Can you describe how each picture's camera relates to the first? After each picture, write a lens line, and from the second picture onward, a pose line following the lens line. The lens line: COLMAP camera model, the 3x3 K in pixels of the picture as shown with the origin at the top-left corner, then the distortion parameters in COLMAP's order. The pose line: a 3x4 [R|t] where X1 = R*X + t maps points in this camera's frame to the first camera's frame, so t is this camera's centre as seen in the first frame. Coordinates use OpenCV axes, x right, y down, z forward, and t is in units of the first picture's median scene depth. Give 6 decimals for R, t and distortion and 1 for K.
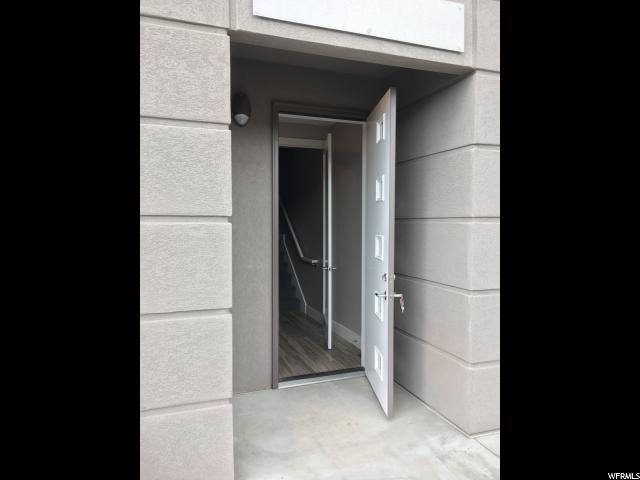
lens RADIAL K [[424.6, 0, 319.1], [0, 424.6, 237.3], [0, 0, 1]] dist [0.006623, -0.000820]
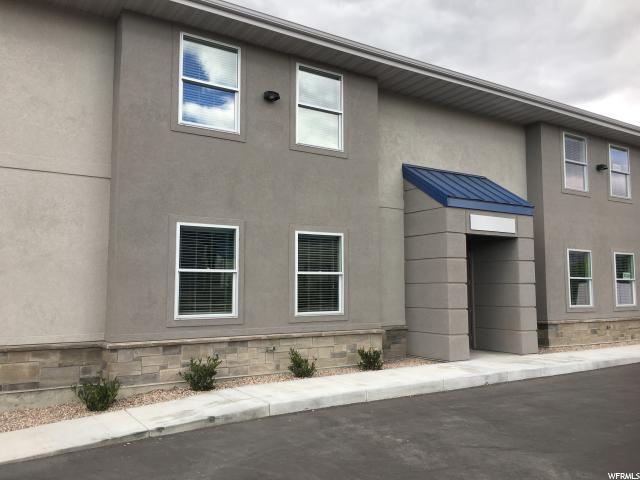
lens RADIAL K [[548.6, 0, 316.5], [0, 548.6, 240.9], [0, 0, 1]] dist [0.029672, 0.003651]
pose [[0.977407, 0.014651, 0.210860, -1.971654], [0.012378, 0.991916, -0.126294, 0.139150], [-0.211005, 0.126050, 0.969324, -2.680135]]
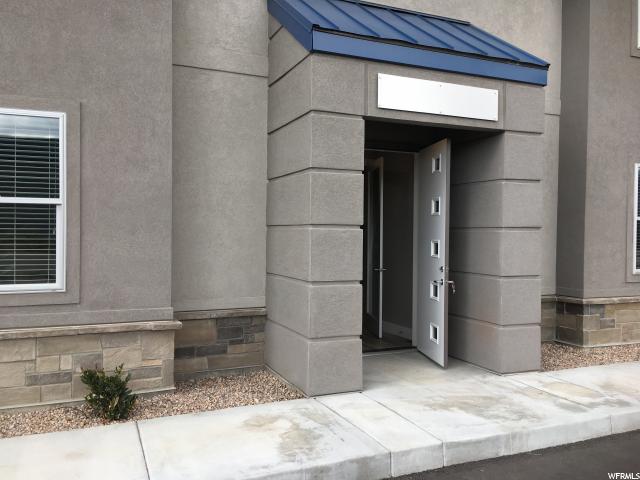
lens RADIAL K [[548.6, 0, 325.7], [0, 548.6, 240.5], [0, 0, 1]] dist [0.029672, 0.003651]
pose [[0.998391, 0.006840, 0.056299, -0.378414], [-0.005531, 0.999711, -0.023379, 0.048698], [-0.056443, 0.023030, 0.998140, -0.916650]]
